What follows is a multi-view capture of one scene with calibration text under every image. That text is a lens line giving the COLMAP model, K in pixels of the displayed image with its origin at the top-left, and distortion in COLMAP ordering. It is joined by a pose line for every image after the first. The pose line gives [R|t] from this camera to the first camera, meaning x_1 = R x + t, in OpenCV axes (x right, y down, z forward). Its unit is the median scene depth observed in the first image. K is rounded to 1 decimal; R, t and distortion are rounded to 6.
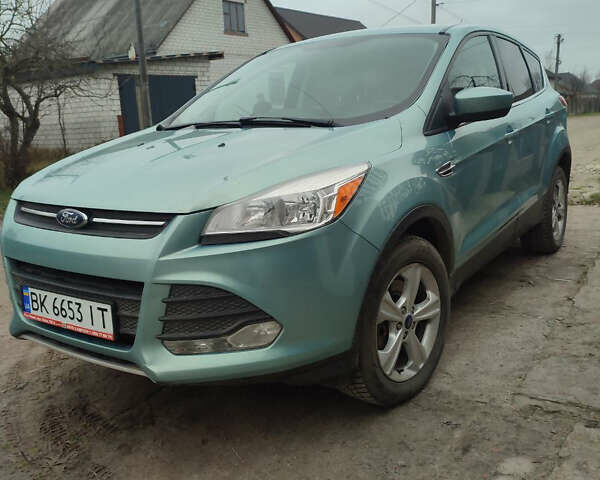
lens RADIAL K [[550.2, 0, 300.0], [0, 550.2, 240.0], [0, 0, 1]] dist [0.007776, 0.005258]
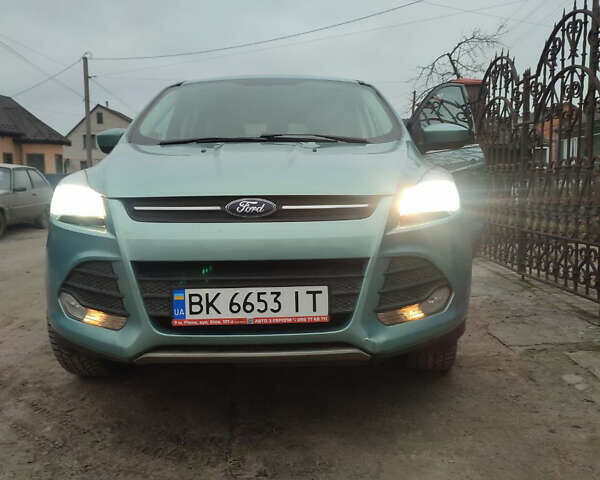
lens RADIAL K [[550.2, 0, 300.0], [0, 550.2, 240.0], [0, 0, 1]] dist [0.007776, 0.005258]
pose [[0.831673, -0.031868, 0.554350, -0.899687], [0.100386, 0.990530, -0.093663, 0.118135], [-0.546116, 0.133546, 0.826997, 0.163452]]
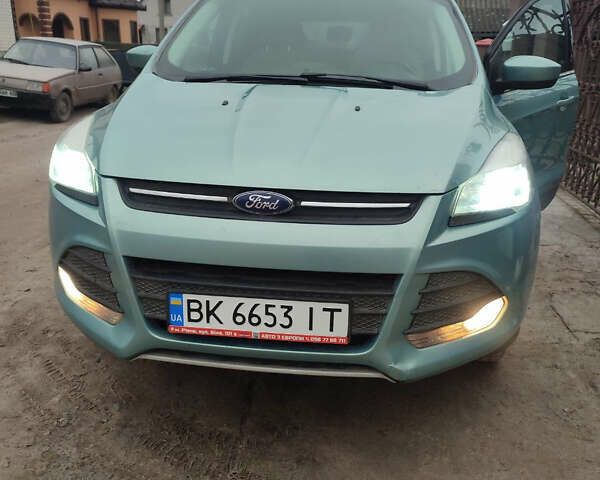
lens RADIAL K [[555.2, 0, 305.2], [0, 555.2, 229.2], [0, 0, 1]] dist [0.006227, 0.008741]
pose [[0.892611, -0.075332, 0.444490, -0.735518], [0.038892, 0.995132, 0.090553, -0.073096], [-0.449148, -0.063541, 0.891195, 0.258385]]
